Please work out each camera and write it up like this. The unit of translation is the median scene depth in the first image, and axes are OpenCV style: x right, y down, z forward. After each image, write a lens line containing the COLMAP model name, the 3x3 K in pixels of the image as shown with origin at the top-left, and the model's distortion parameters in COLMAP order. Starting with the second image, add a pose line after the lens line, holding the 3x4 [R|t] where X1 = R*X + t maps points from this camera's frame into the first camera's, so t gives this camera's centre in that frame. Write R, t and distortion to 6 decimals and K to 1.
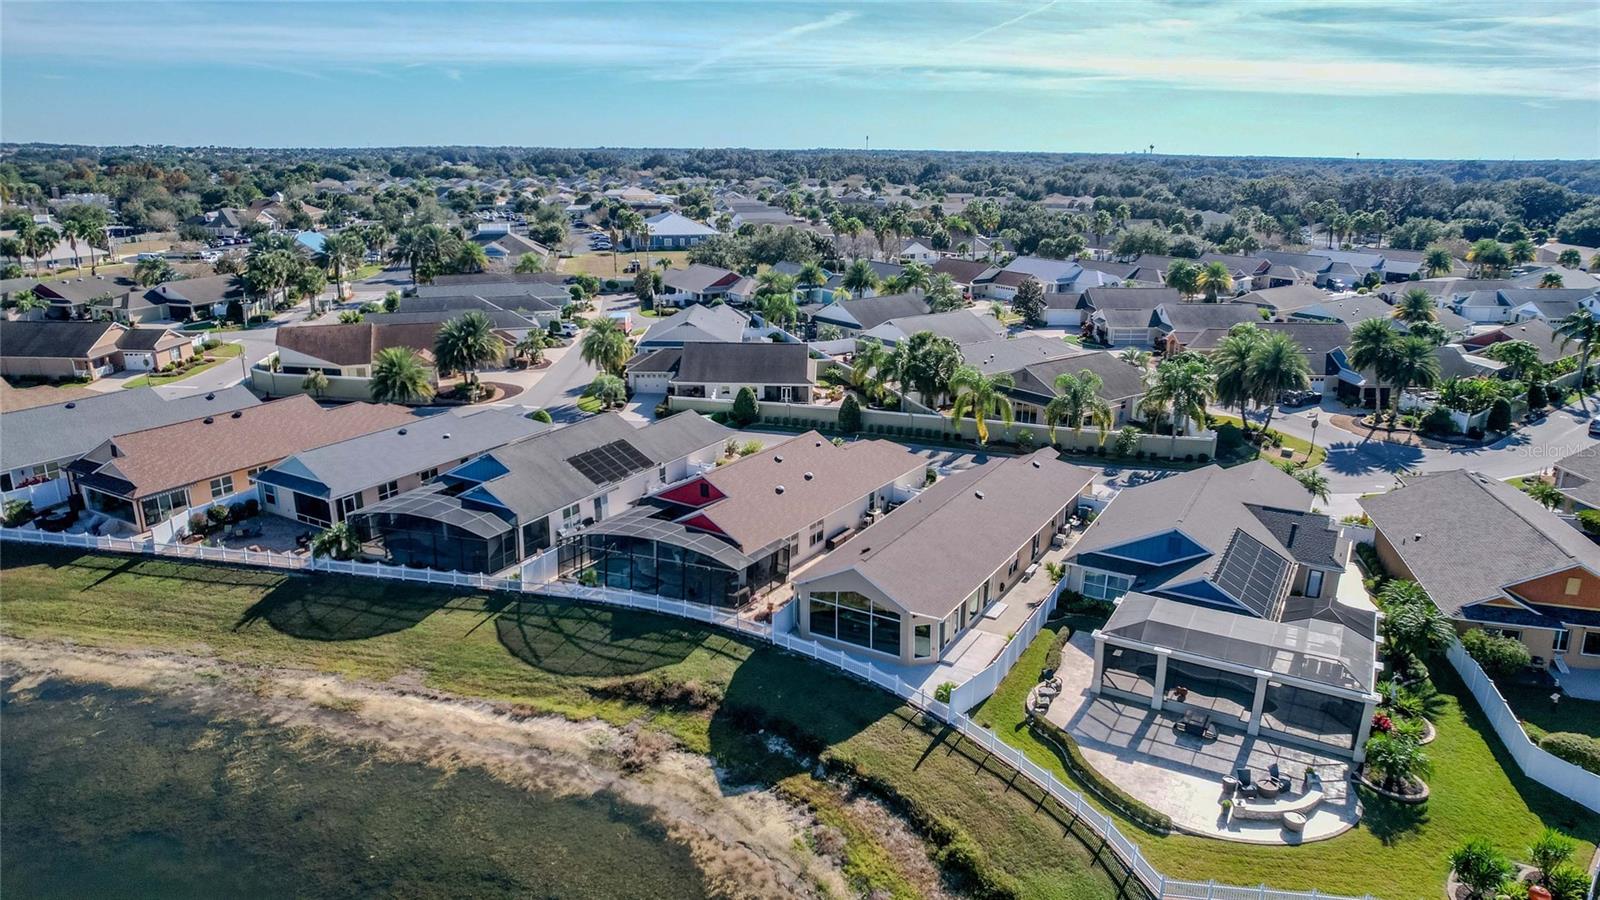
lens RADIAL K [[1032.8, 0, 799.9], [0, 1032.8, 427.2], [0, 0, 1]] dist [-0.073810, 0.063395]
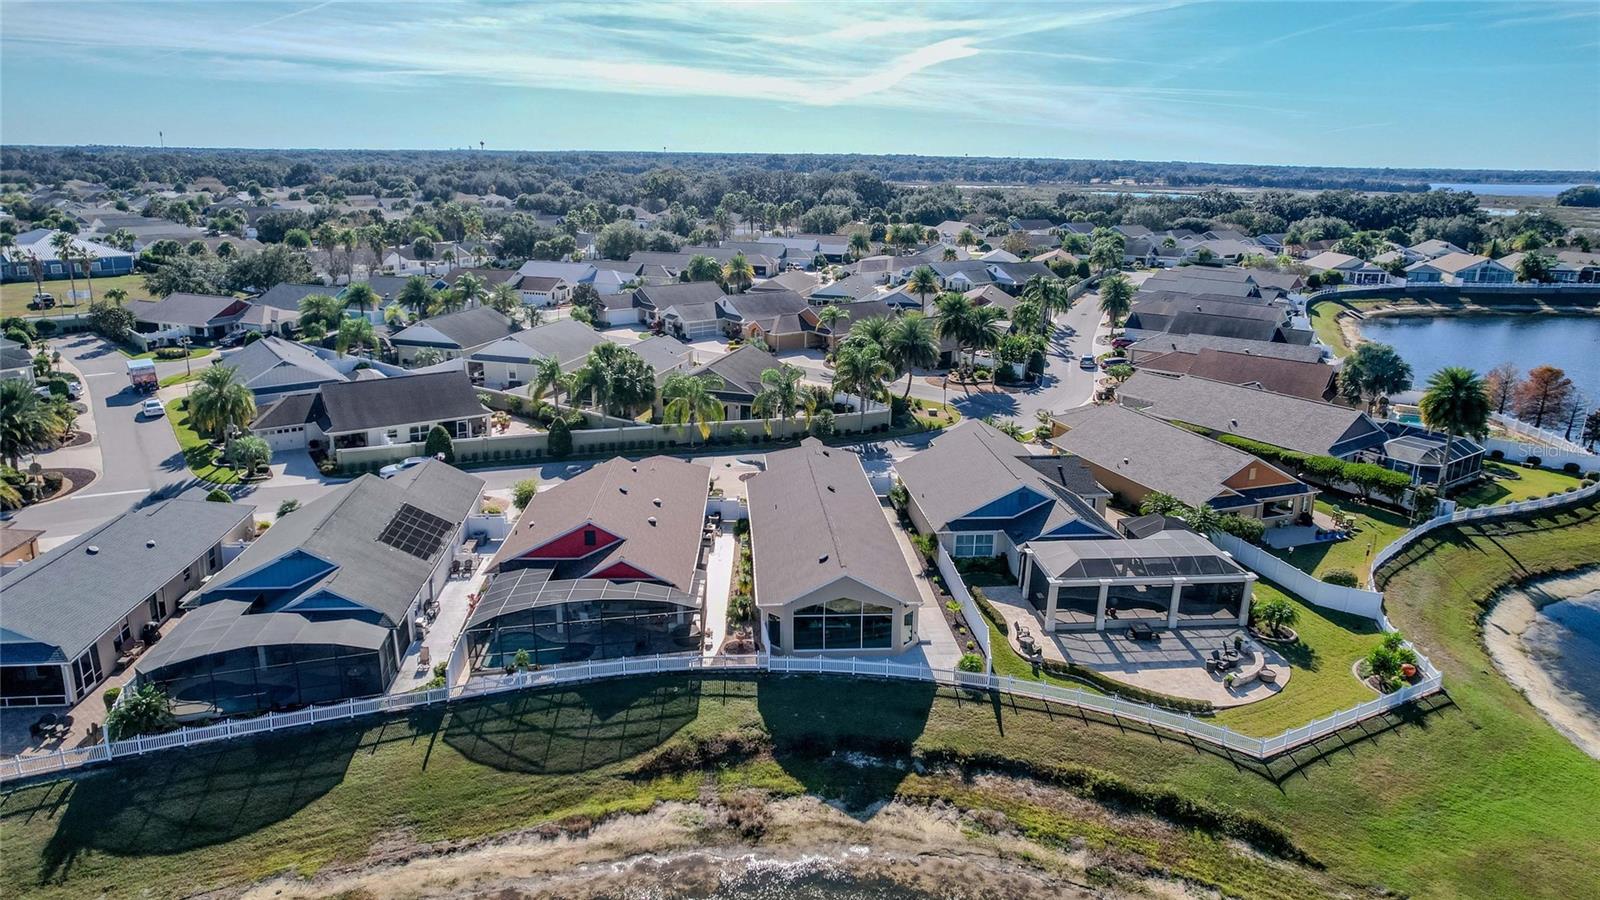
lens RADIAL K [[1032.8, 0, 799.9], [0, 1032.8, 427.2], [0, 0, 1]] dist [-0.073810, 0.063395]
pose [[0.813315, -0.144651, 0.563556, -0.434652], [0.142122, 0.988653, 0.048656, -0.052968], [-0.564199, 0.040521, 0.824644, 0.136625]]
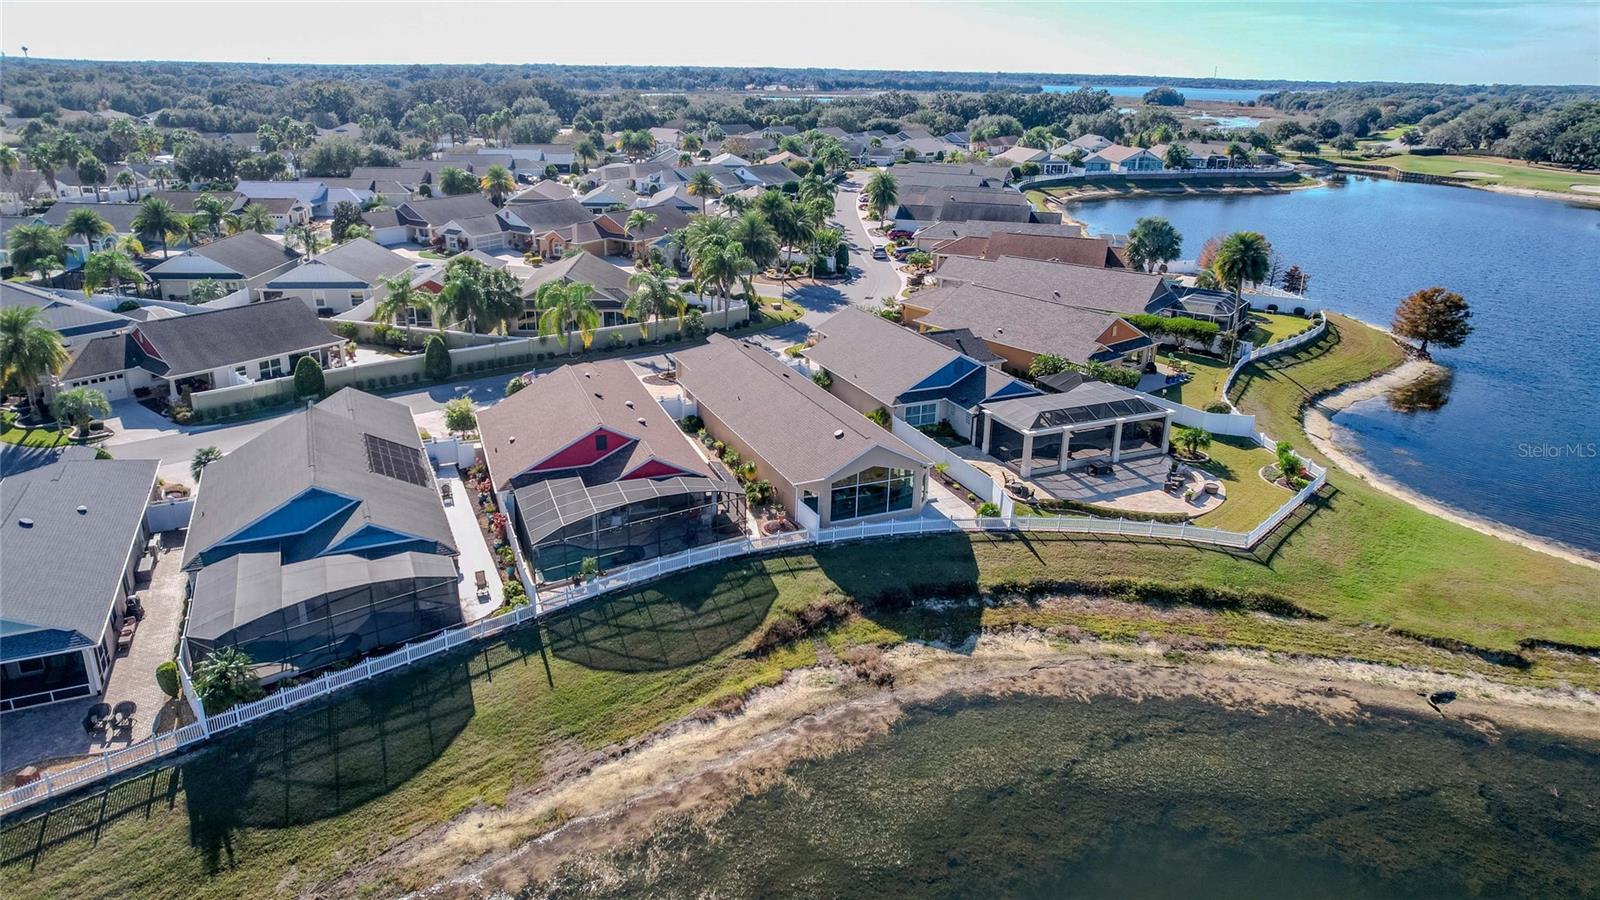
lens RADIAL K [[1032.8, 0, 799.9], [0, 1032.8, 427.2], [0, 0, 1]] dist [-0.073810, 0.063395]
pose [[0.575555, -0.268405, 0.772461, -0.669977], [0.200640, 0.962078, 0.184796, -0.080778], [-0.792768, 0.048627, 0.607581, 0.316760]]
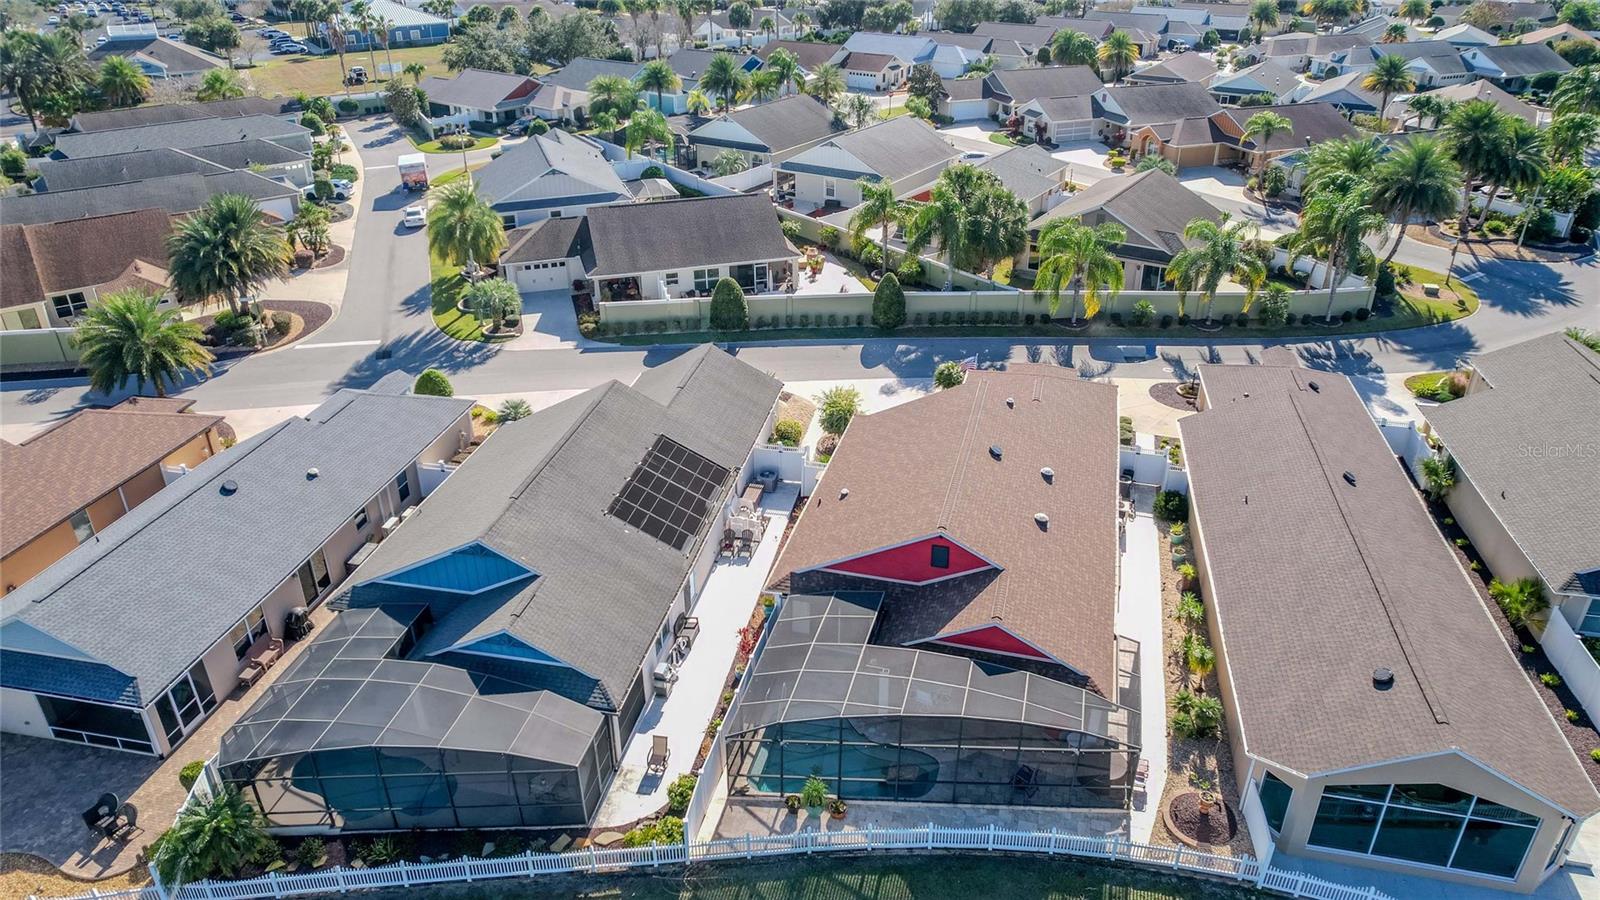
lens RADIAL K [[1031.0, 0, 798.9], [0, 1031.0, 425.2], [0, 0, 1]] dist [-0.083232, 0.078377]
pose [[0.950117, -0.156296, 0.269907, -0.291878], [0.096471, 0.970210, 0.222228, -0.129537], [-0.296599, -0.185104, 0.936891, 0.526532]]
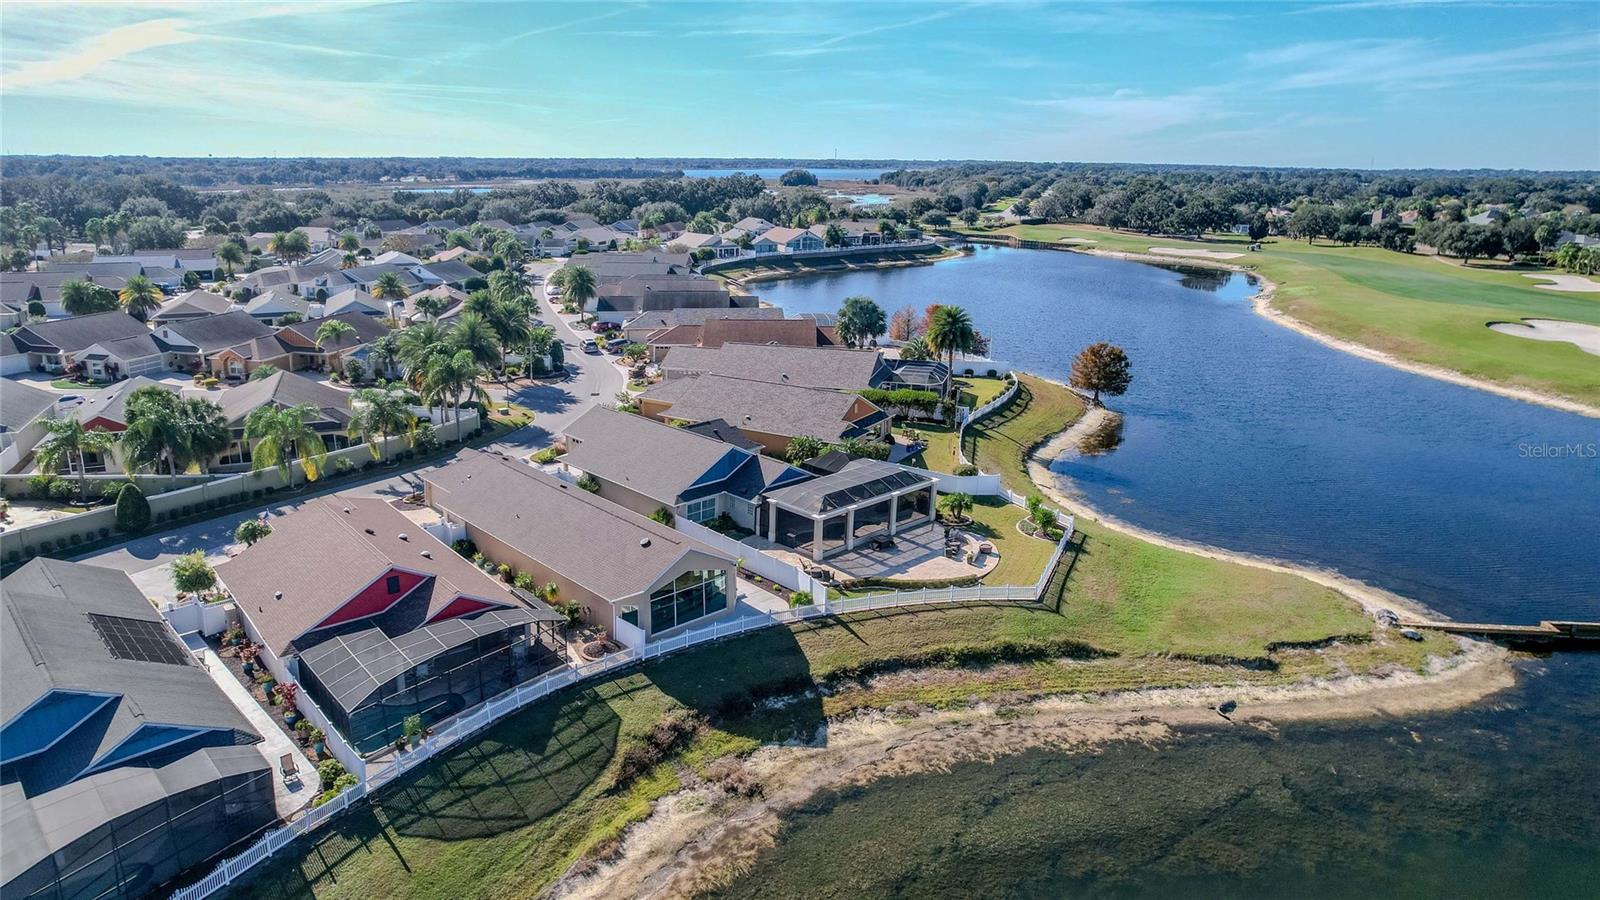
lens RADIAL K [[1032.8, 0, 799.9], [0, 1032.8, 427.2], [0, 0, 1]] dist [-0.073810, 0.063395]
pose [[0.272967, -0.247457, 0.929653, -0.710146], [0.243358, 0.952683, 0.182132, -0.123276], [-0.930734, 0.176522, 0.320272, 0.418685]]
